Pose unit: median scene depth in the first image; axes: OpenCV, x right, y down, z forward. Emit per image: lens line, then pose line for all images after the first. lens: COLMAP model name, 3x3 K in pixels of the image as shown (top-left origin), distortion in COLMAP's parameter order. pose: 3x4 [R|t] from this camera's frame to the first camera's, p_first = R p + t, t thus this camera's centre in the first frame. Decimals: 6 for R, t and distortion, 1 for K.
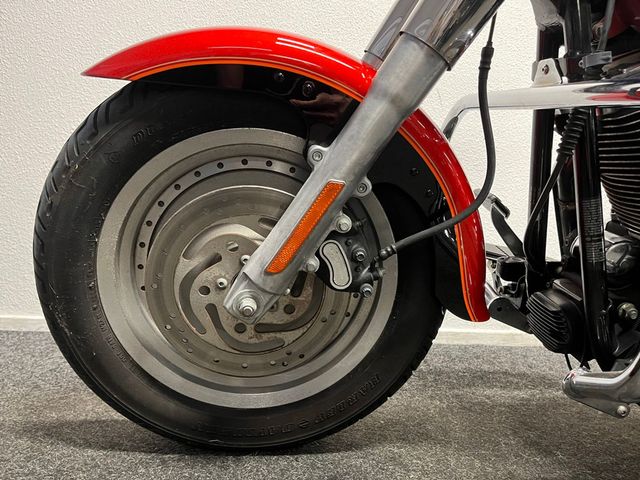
lens RADIAL K [[477.7, 0, 320.0], [0, 477.7, 240.0], [0, 0, 1]] dist [0.030493, -0.005122]
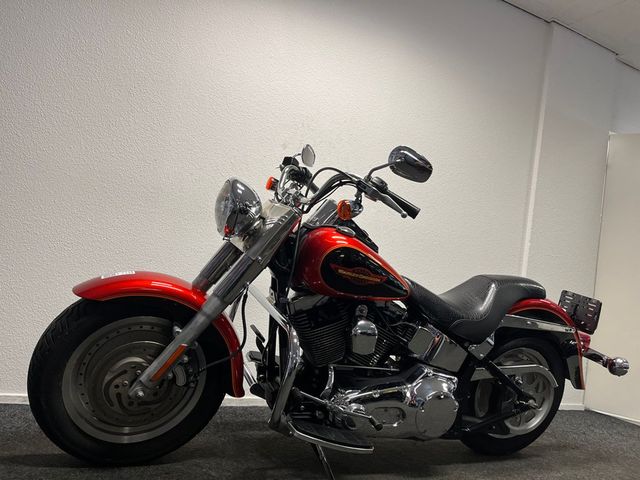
lens RADIAL K [[477.7, 0, 320.0], [0, 477.7, 240.0], [0, 0, 1]] dist [0.030493, -0.005122]
pose [[0.932022, 0.096765, 0.349244, -0.206621], [-0.056455, 0.990696, -0.123832, -0.345270], [-0.357977, 0.095697, 0.928813, -1.480410]]
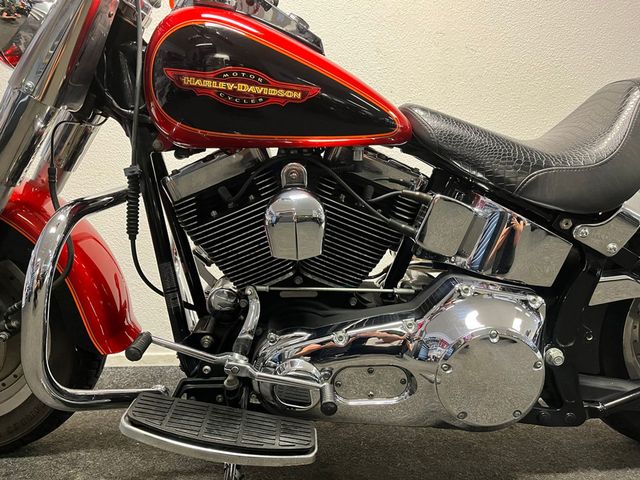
lens RADIAL K [[477.7, 0, 320.0], [0, 477.7, 240.0], [0, 0, 1]] dist [0.030493, -0.005122]
pose [[0.998686, -0.047354, -0.019618, 1.024476], [0.046874, 0.998607, -0.024216, -0.094053], [0.020738, 0.023265, 0.999514, -0.378930]]
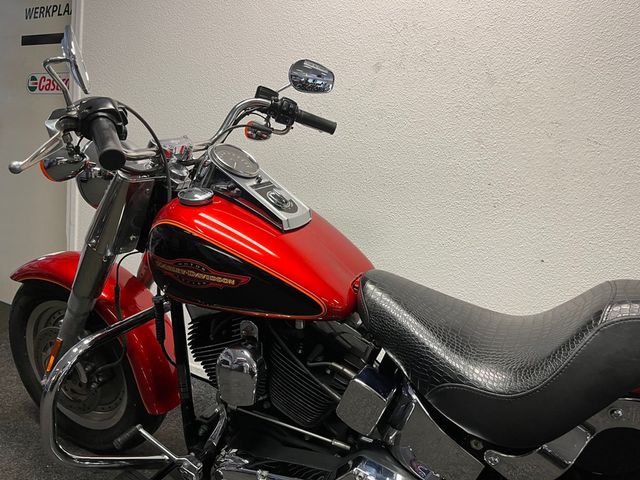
lens RADIAL K [[477.7, 0, 320.0], [0, 477.7, 240.0], [0, 0, 1]] dist [0.030493, -0.005122]
pose [[0.871553, 0.086491, -0.482613, 1.840452], [-0.084518, 0.996086, 0.025882, -0.639850], [0.482962, 0.018232, 0.875451, -0.350874]]
